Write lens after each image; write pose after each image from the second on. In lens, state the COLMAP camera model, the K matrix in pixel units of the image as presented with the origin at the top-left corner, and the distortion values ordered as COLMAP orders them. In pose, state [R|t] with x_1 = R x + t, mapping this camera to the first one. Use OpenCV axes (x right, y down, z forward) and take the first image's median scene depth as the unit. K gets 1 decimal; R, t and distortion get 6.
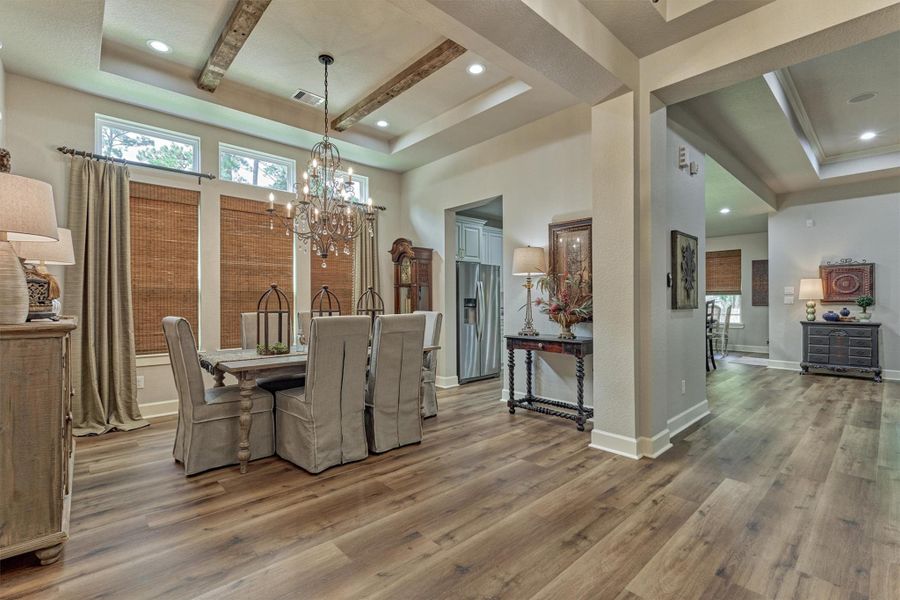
lens RADIAL K [[407.4, 0, 429.1], [0, 407.4, 301.7], [0, 0, 1]] dist [-0.008389, 0.000485]
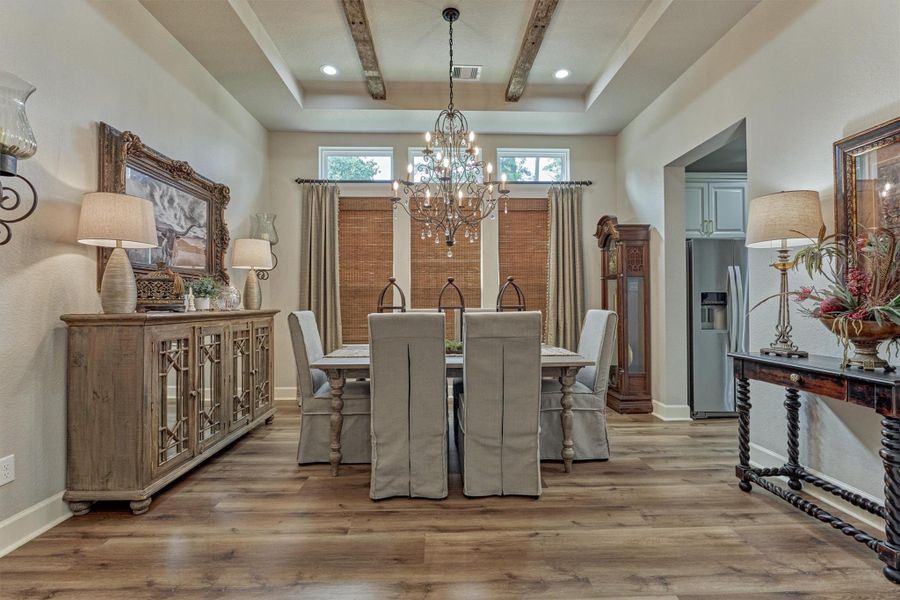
lens RADIAL K [[388.6, 0, 454.2], [0, 388.6, 301.4], [0, 0, 1]] dist [-0.001894, -0.001175]
pose [[0.773444, -0.001960, -0.633862, 0.245548], [0.001576, 0.999998, -0.001169, 0.009654], [0.633863, -0.000095, 0.773446, 0.337277]]
